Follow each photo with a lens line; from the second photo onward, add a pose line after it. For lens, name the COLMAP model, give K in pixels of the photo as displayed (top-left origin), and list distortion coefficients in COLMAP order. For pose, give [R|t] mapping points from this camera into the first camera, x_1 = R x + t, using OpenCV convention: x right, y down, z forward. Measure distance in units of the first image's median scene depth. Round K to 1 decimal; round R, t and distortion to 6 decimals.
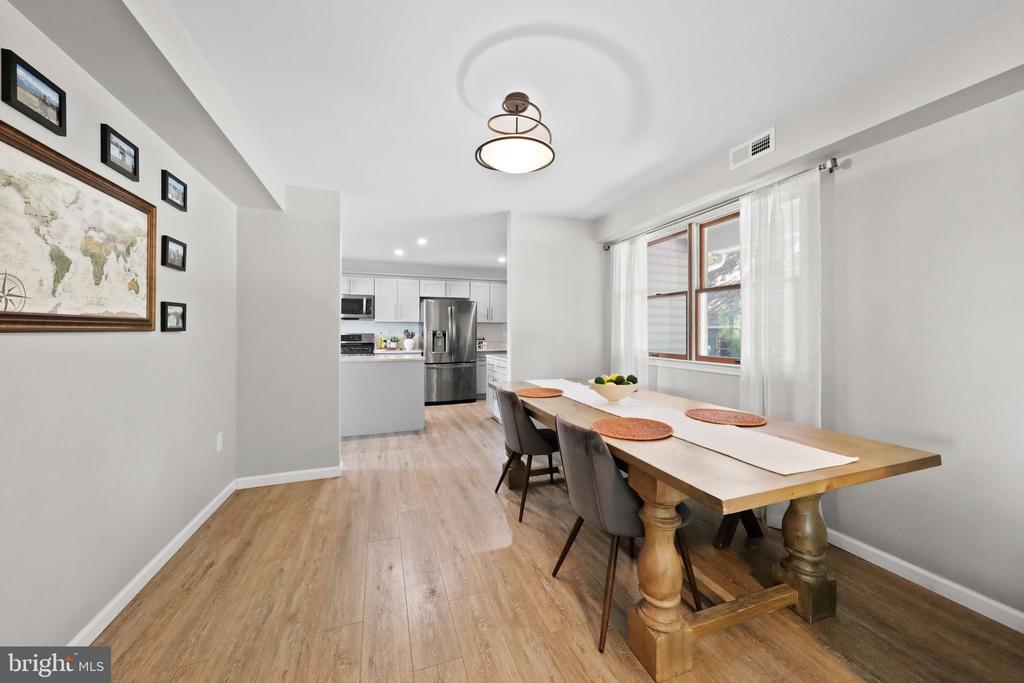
lens RADIAL K [[375.6, 0, 520.1], [0, 375.6, 329.8], [0, 0, 1]] dist [-0.000609, -0.000077]
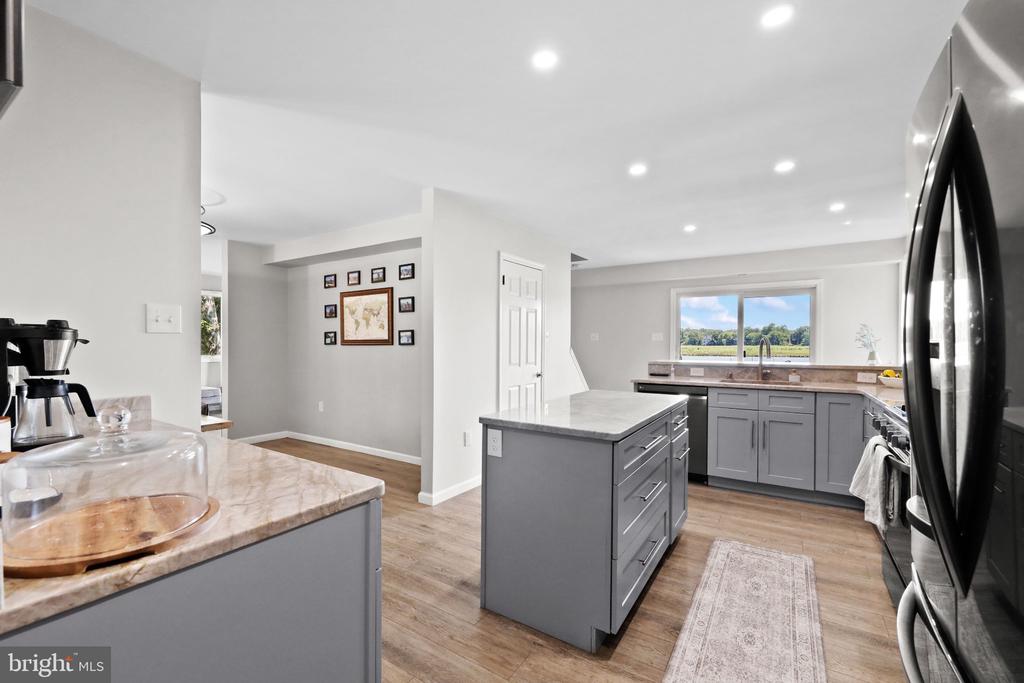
lens RADIAL K [[433.7, 0, 513.2], [0, 433.7, 345.6], [0, 0, 1]] dist [-0.000568, -0.000033]
pose [[-0.795830, -0.003216, -0.605512, -0.005303], [-0.002078, 0.999995, -0.002580, 0.003837], [0.605517, -0.000795, -0.795832, 1.085841]]
